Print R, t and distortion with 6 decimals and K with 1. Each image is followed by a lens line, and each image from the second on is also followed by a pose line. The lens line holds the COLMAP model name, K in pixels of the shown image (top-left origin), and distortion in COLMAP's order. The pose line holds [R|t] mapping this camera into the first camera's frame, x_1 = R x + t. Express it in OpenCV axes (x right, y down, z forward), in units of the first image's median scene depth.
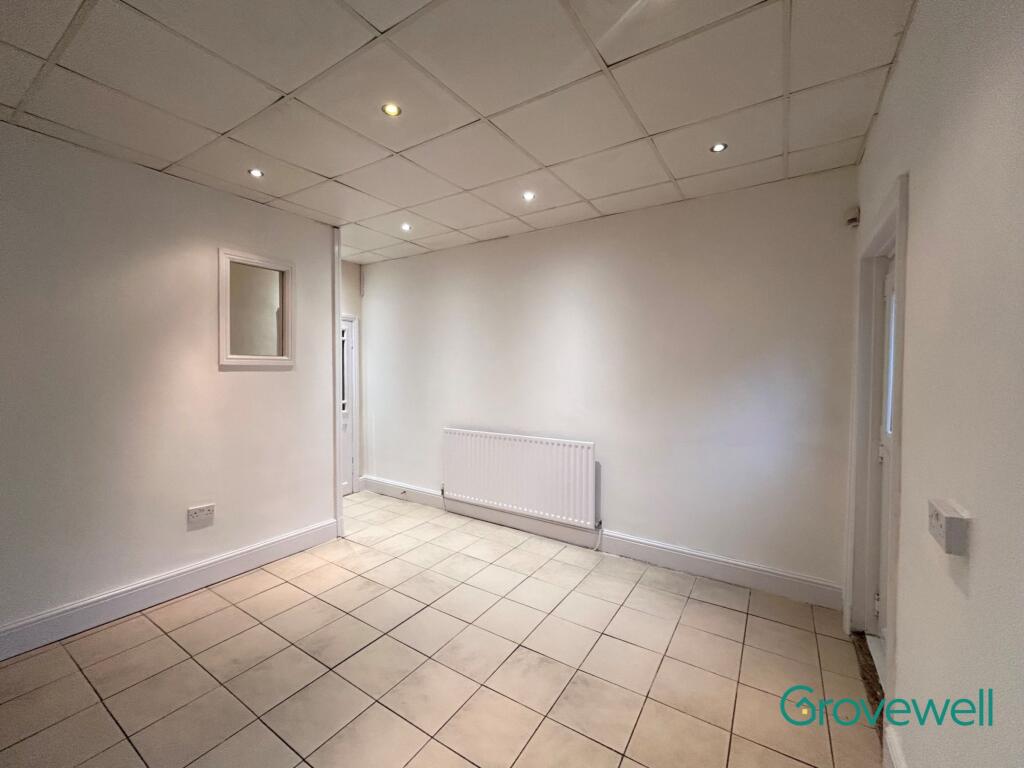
lens RADIAL K [[414.5, 0, 516.2], [0, 414.5, 379.6], [0, 0, 1]] dist [-0.003948, 0.000376]
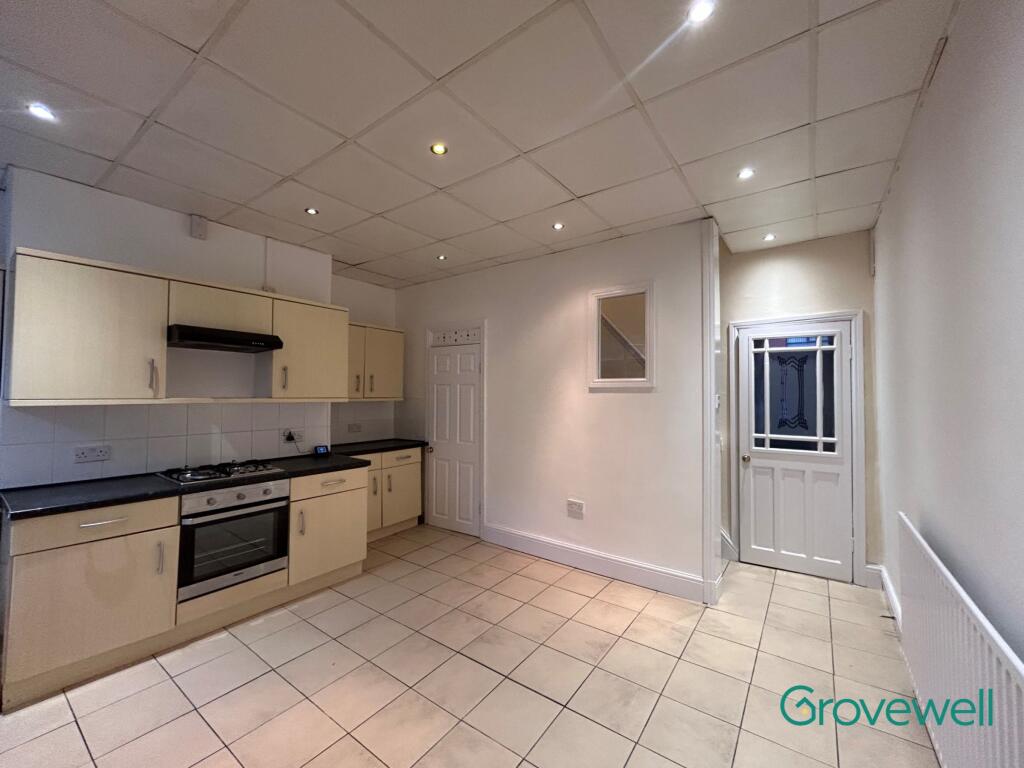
lens RADIAL K [[414.5, 0, 512.8], [0, 414.5, 383.3], [0, 0, 1]] dist [-0.003948, 0.000376]
pose [[-0.062073, -0.033944, -0.997494, 0.500323], [-0.031435, 0.998992, -0.032039, -0.002556], [0.997576, 0.029367, -0.063077, 0.857186]]
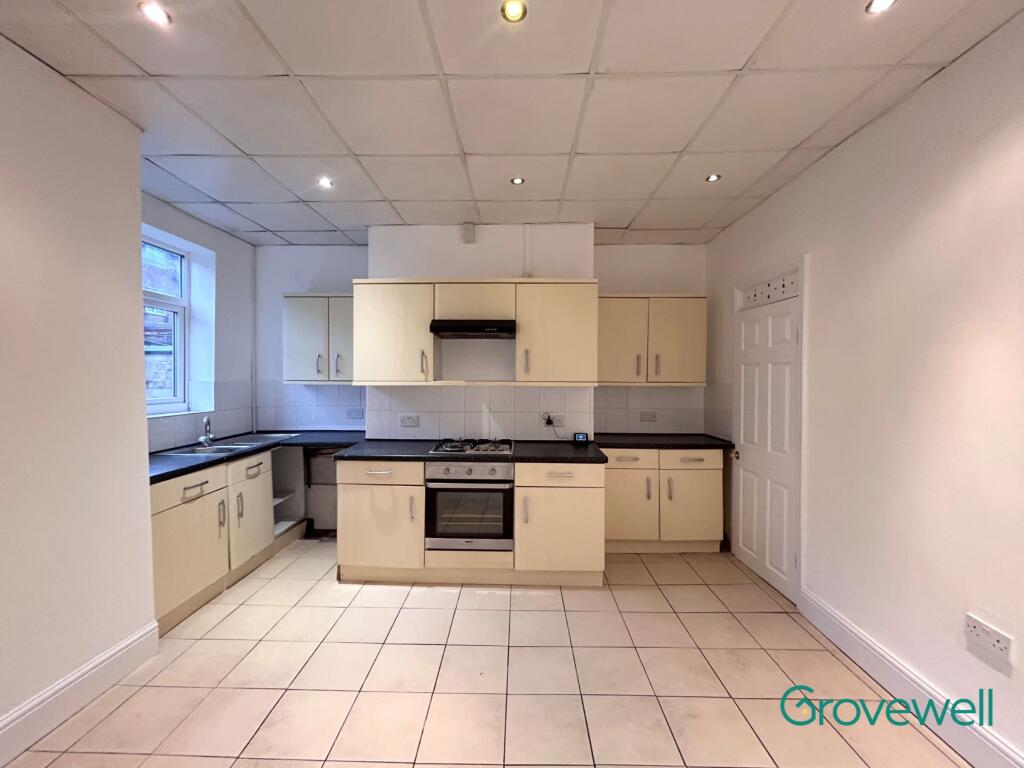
lens RADIAL K [[414.5, 0, 512.0], [0, 414.5, 383.0], [0, 0, 1]] dist [-0.003948, 0.000376]
pose [[-0.855880, -0.002215, -0.517169, 0.052660], [-0.023879, 0.999094, 0.035239, -0.013102], [0.516622, 0.042510, -0.855157, 1.097876]]
